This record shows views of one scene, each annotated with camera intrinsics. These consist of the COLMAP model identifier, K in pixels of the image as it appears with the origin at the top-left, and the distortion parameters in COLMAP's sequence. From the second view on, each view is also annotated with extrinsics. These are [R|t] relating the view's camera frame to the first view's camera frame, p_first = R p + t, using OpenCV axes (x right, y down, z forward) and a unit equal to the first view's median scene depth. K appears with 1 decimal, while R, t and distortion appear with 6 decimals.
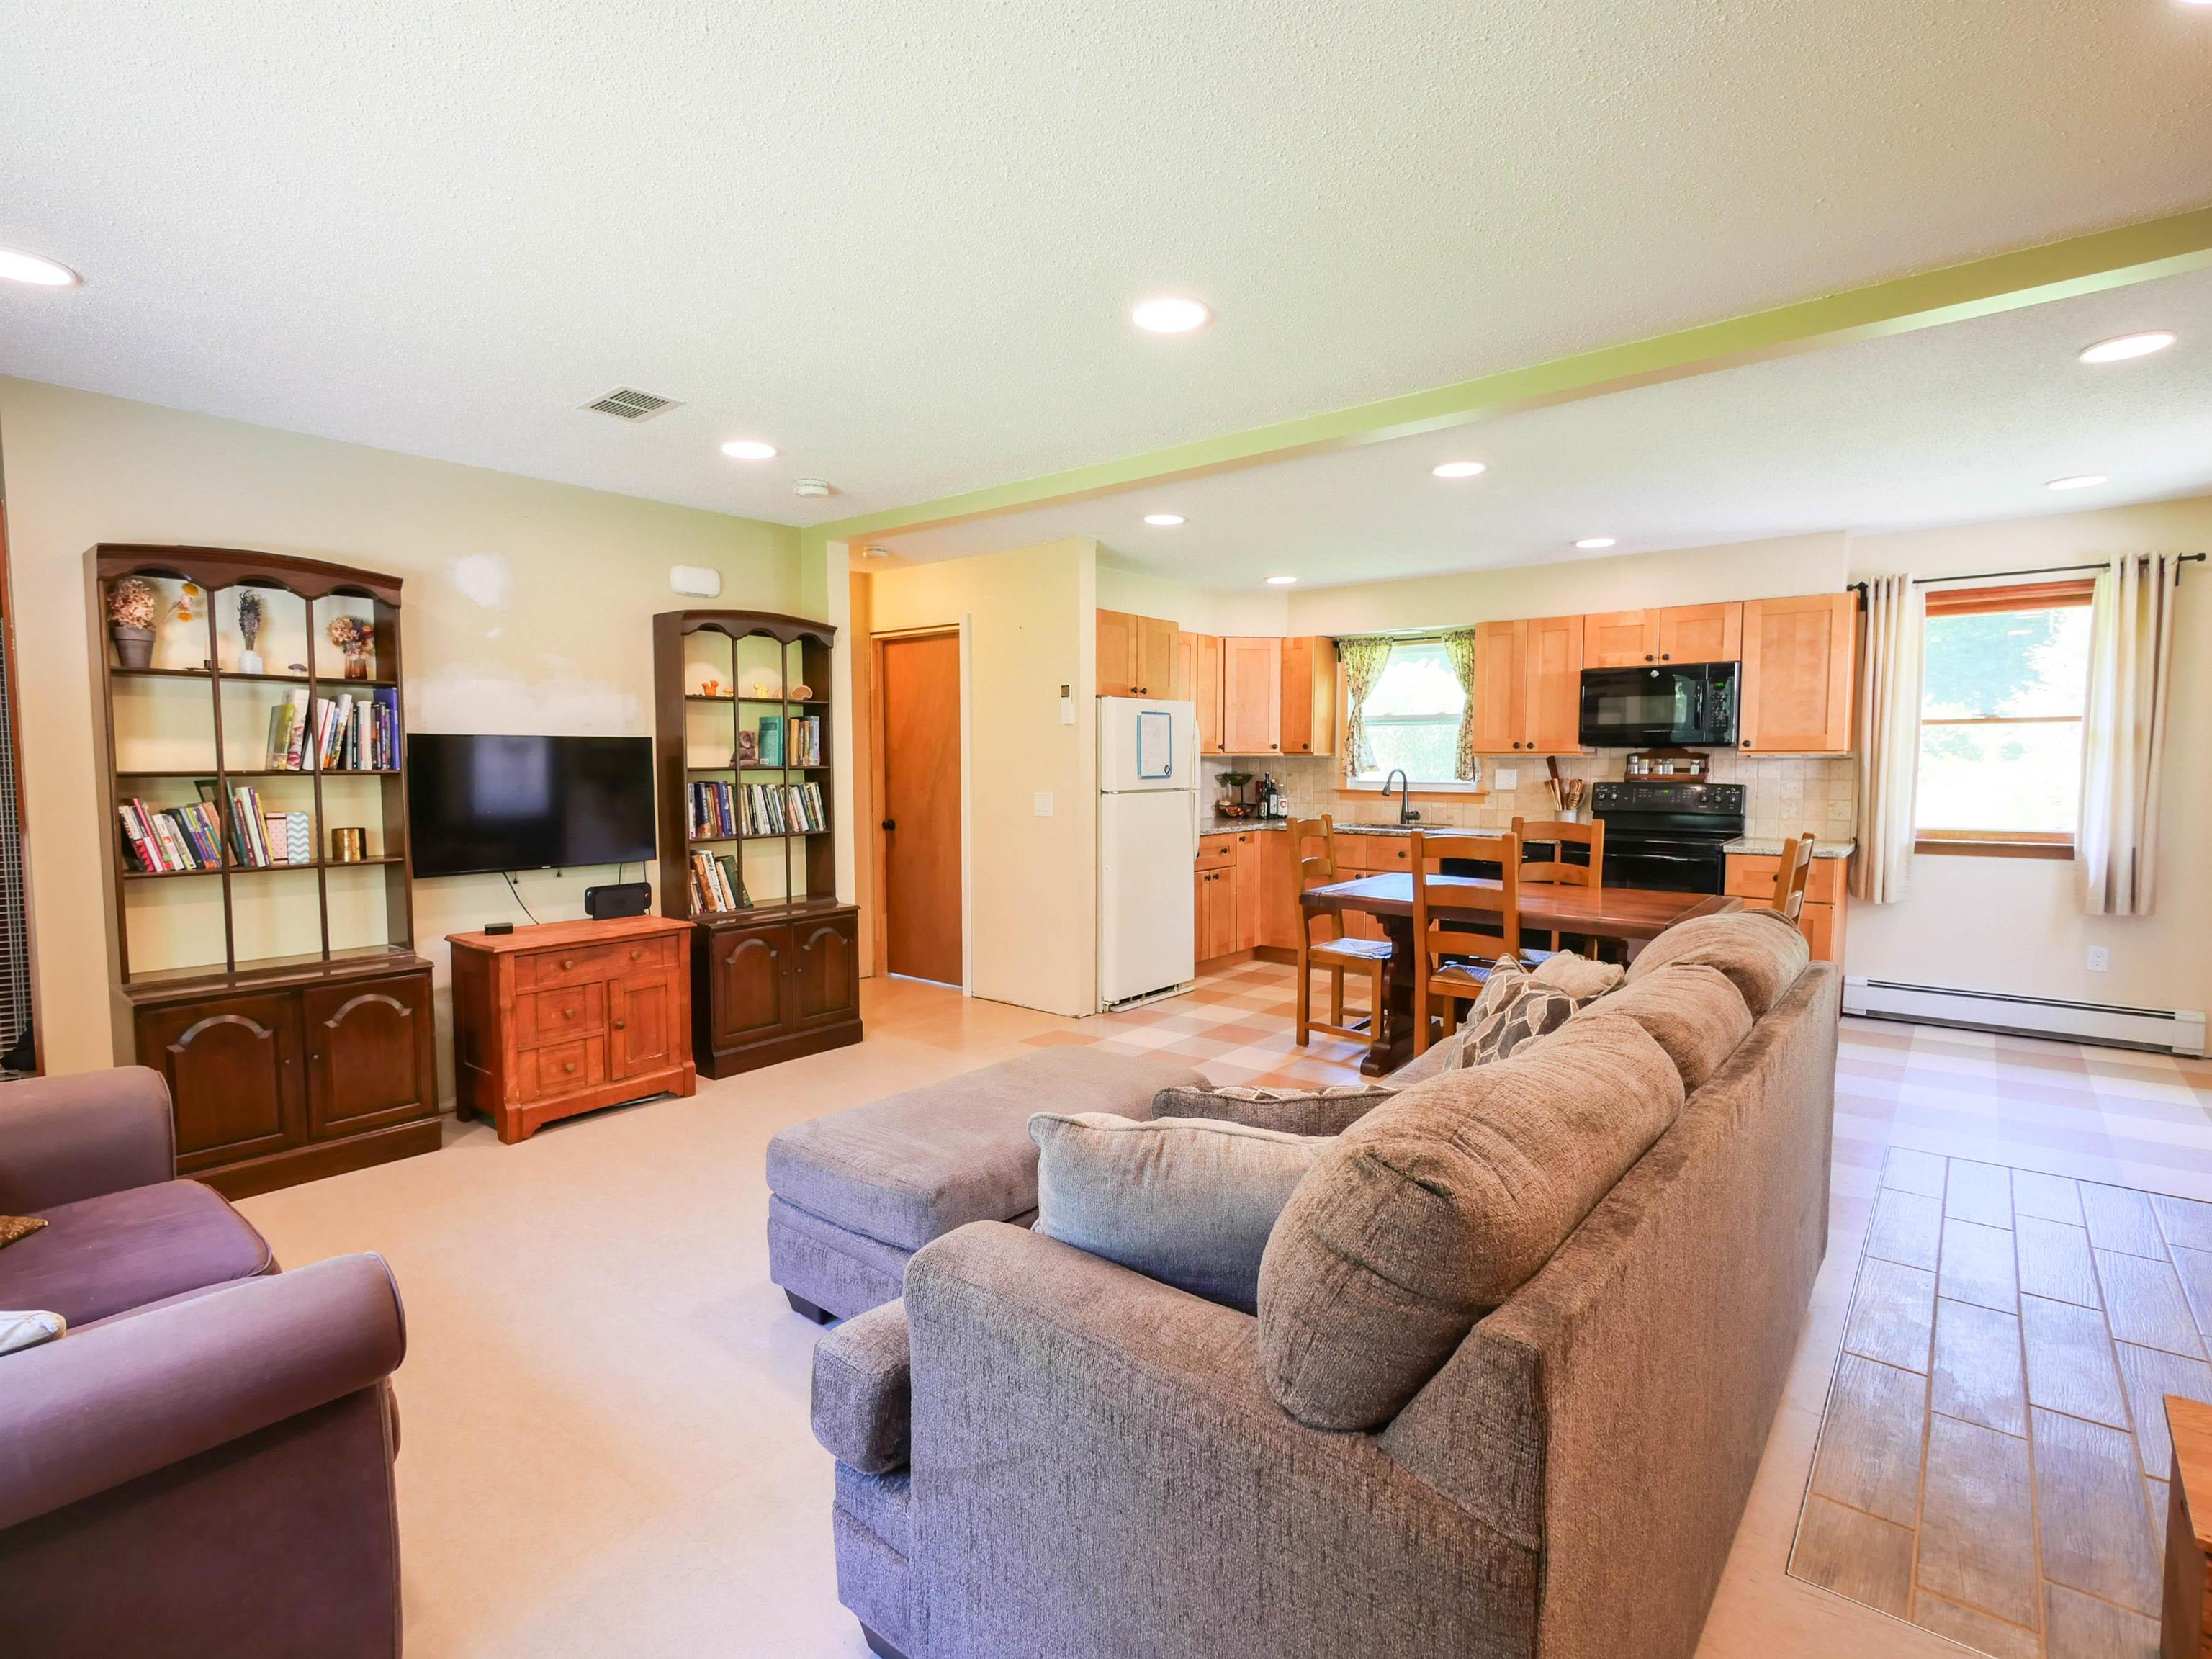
lens RADIAL K [[1067.8, 0, 1116.5], [0, 1067.8, 829.4], [0, 0, 1]] dist [0.003322, -0.001824]
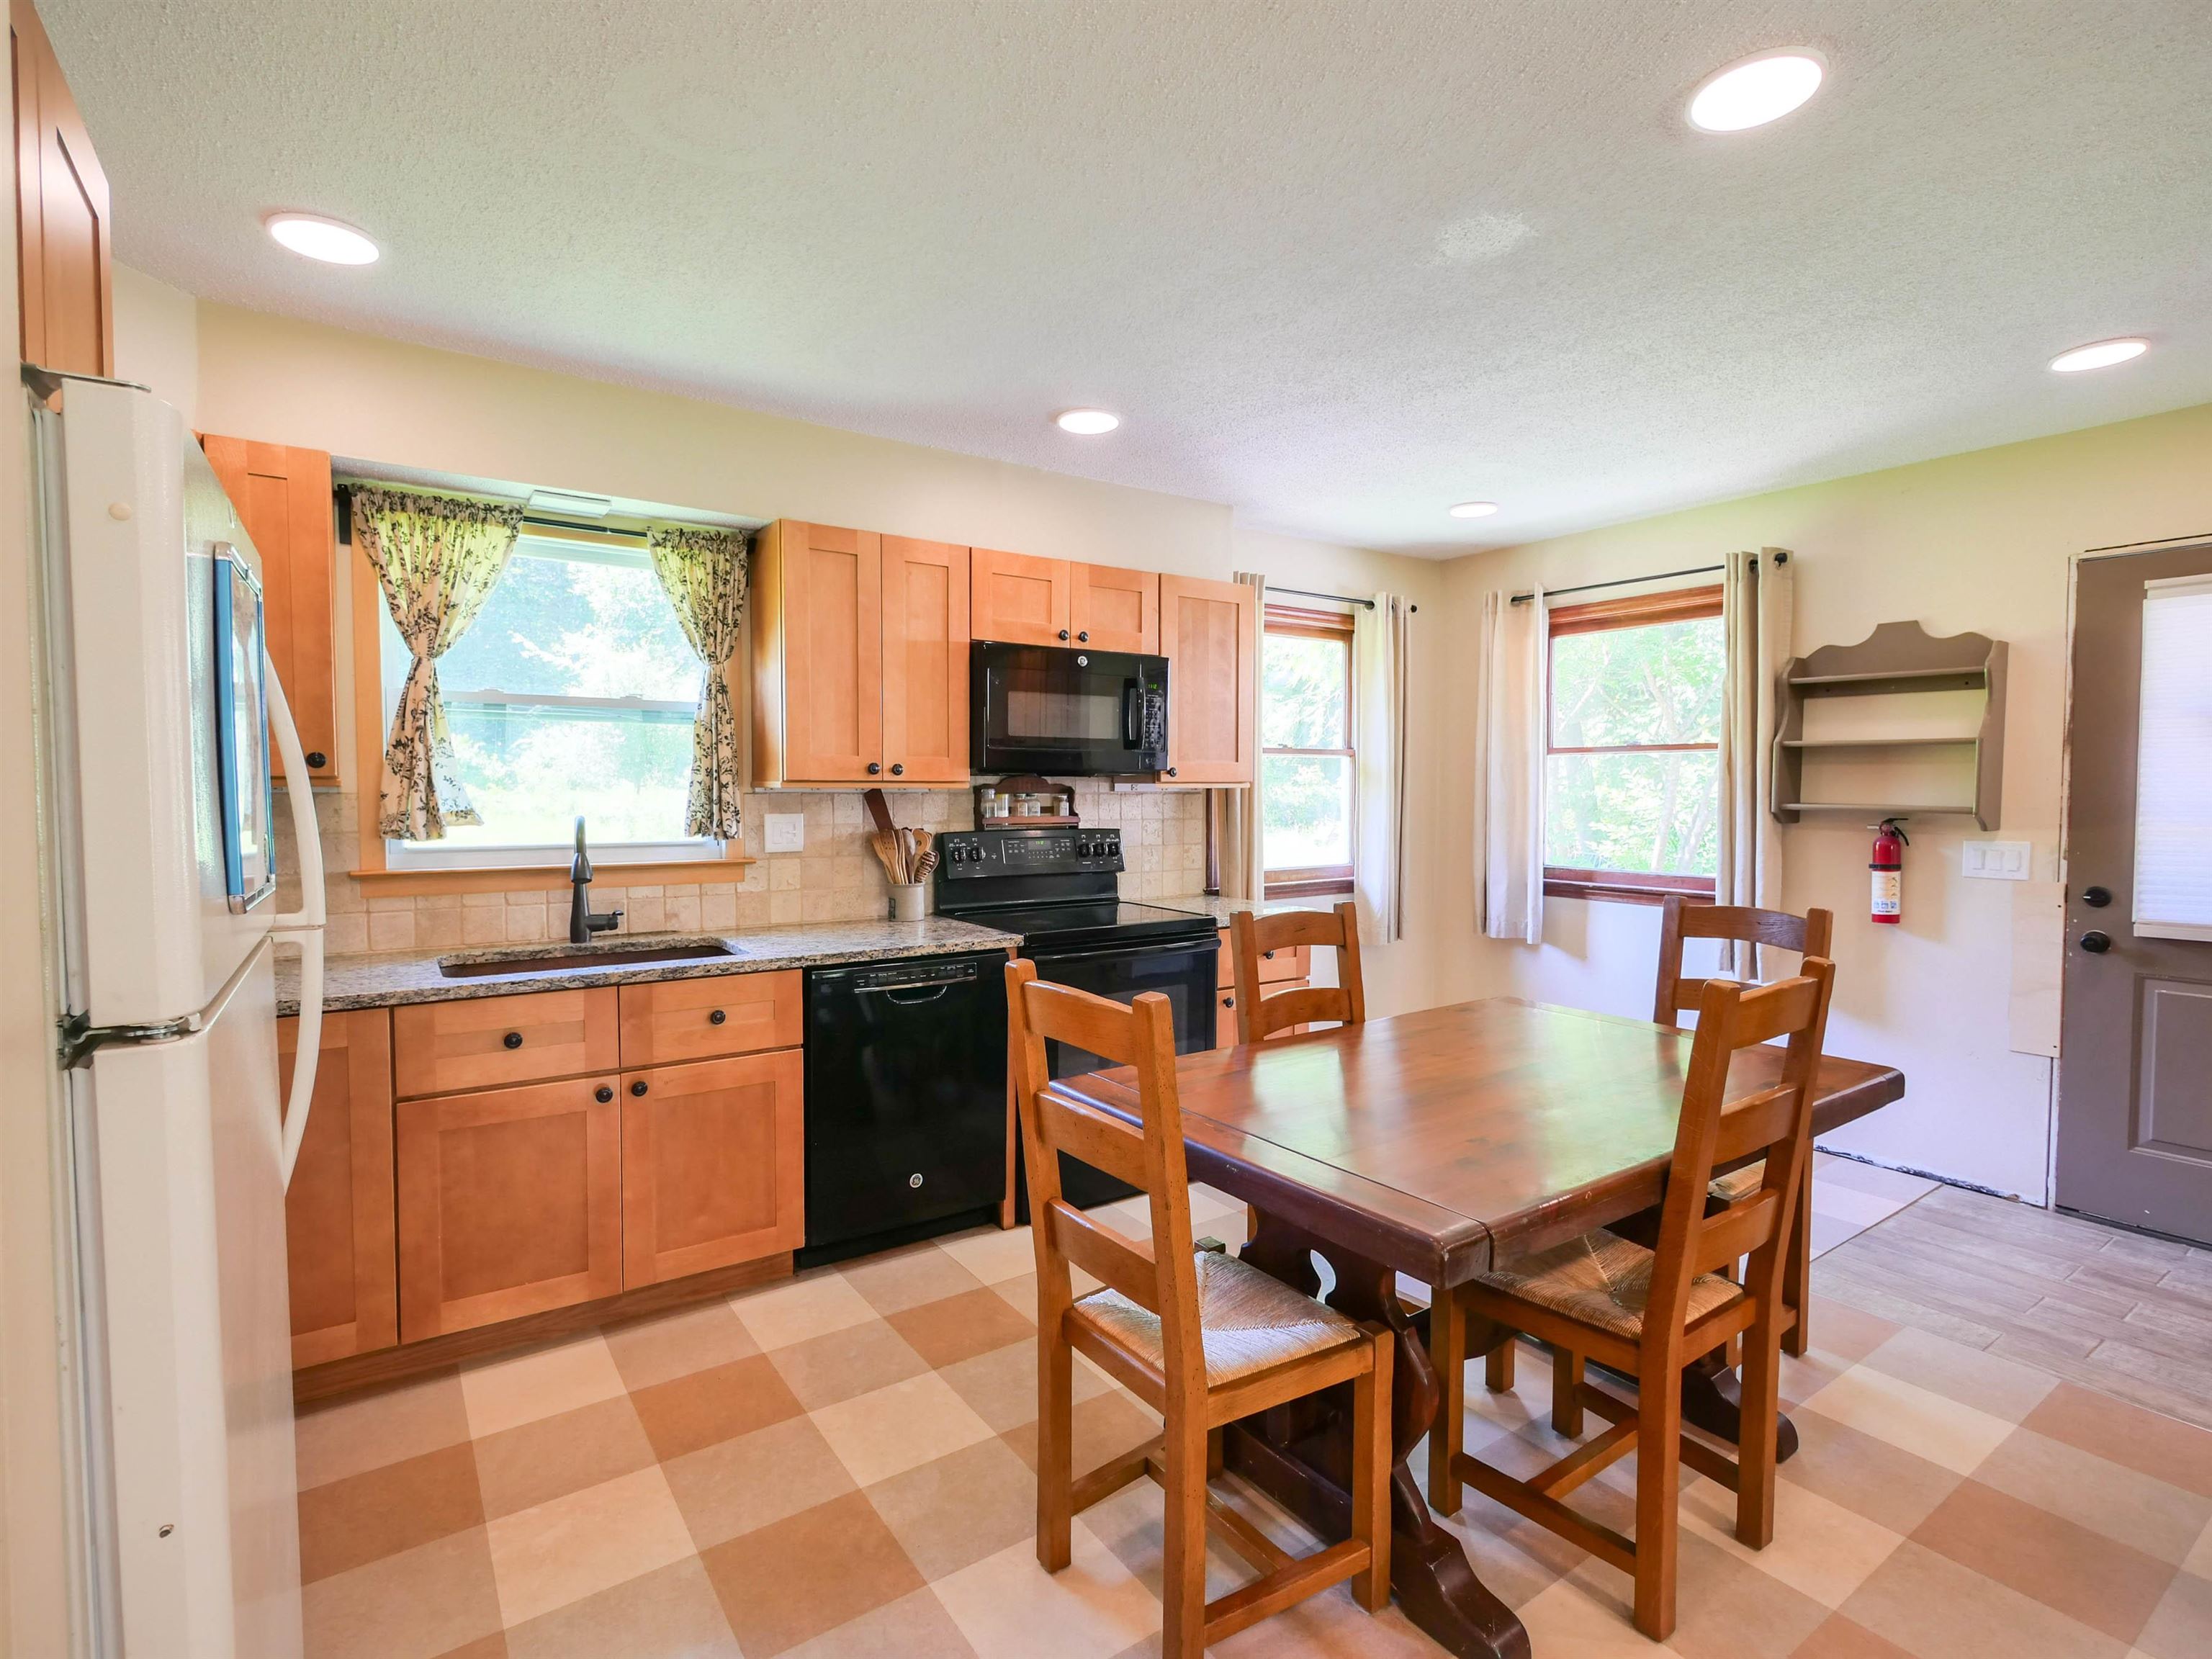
lens RADIAL K [[1067.8, 0, 1102.4], [0, 1067.8, 831.7], [0, 0, 1]] dist [0.003322, -0.001824]
pose [[0.277558, -0.037939, 0.959959, -0.122430], [0.064083, 0.997726, 0.020903, -0.061027], [-0.958569, 0.055715, 0.279358, 0.888663]]
